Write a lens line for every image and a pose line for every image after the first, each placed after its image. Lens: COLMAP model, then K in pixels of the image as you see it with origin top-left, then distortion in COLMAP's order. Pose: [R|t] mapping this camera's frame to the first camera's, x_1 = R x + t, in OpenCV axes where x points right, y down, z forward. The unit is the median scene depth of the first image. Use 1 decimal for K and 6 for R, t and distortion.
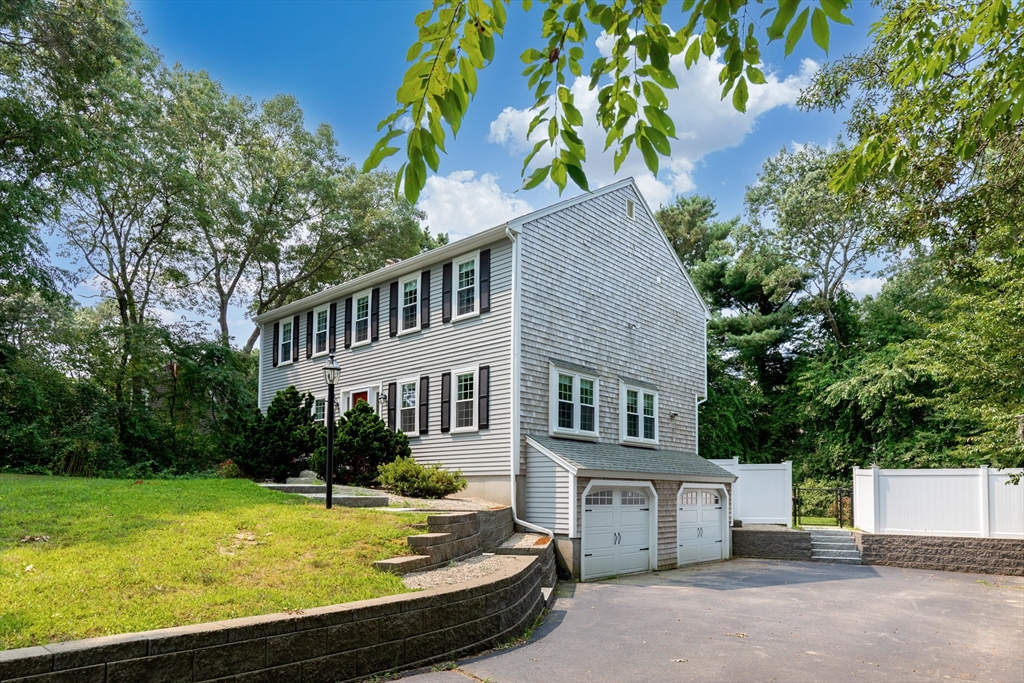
lens RADIAL K [[627.7, 0, 492.0], [0, 627.7, 440.0], [0, 0, 1]] dist [-0.003570, -0.001114]
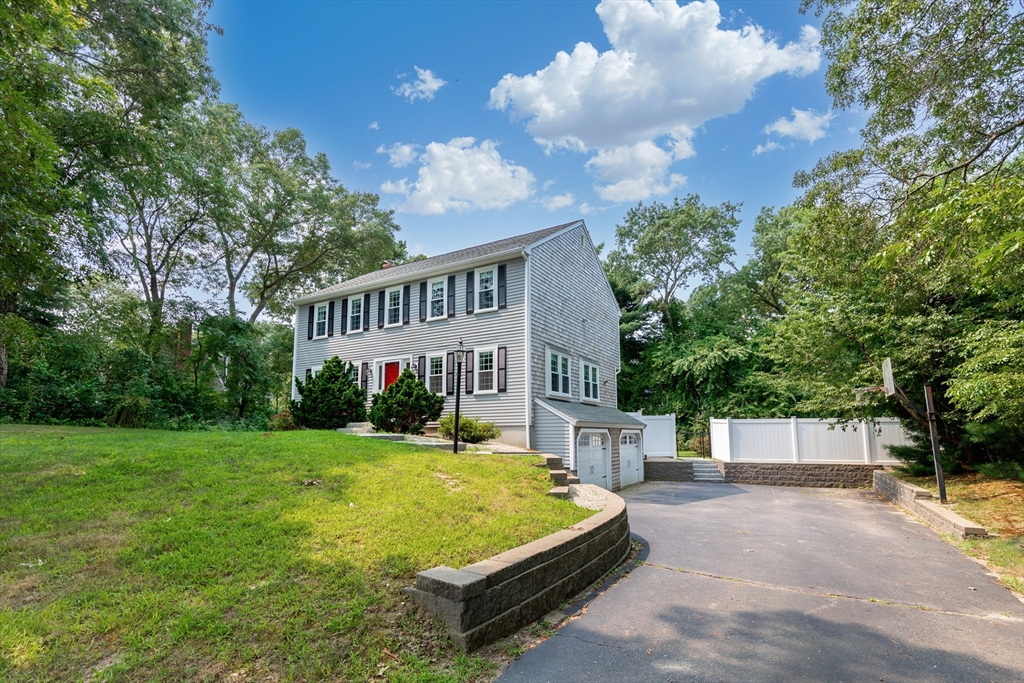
lens RADIAL K [[470.2, 0, 507.7], [0, 470.2, 361.9], [0, 0, 1]] dist [0.002311, 0.000112]
pose [[0.978447, 0.021433, 0.205382, -0.166150], [-0.007024, 0.997478, -0.070631, -0.008234], [-0.206378, 0.067666, 0.976130, -0.014848]]
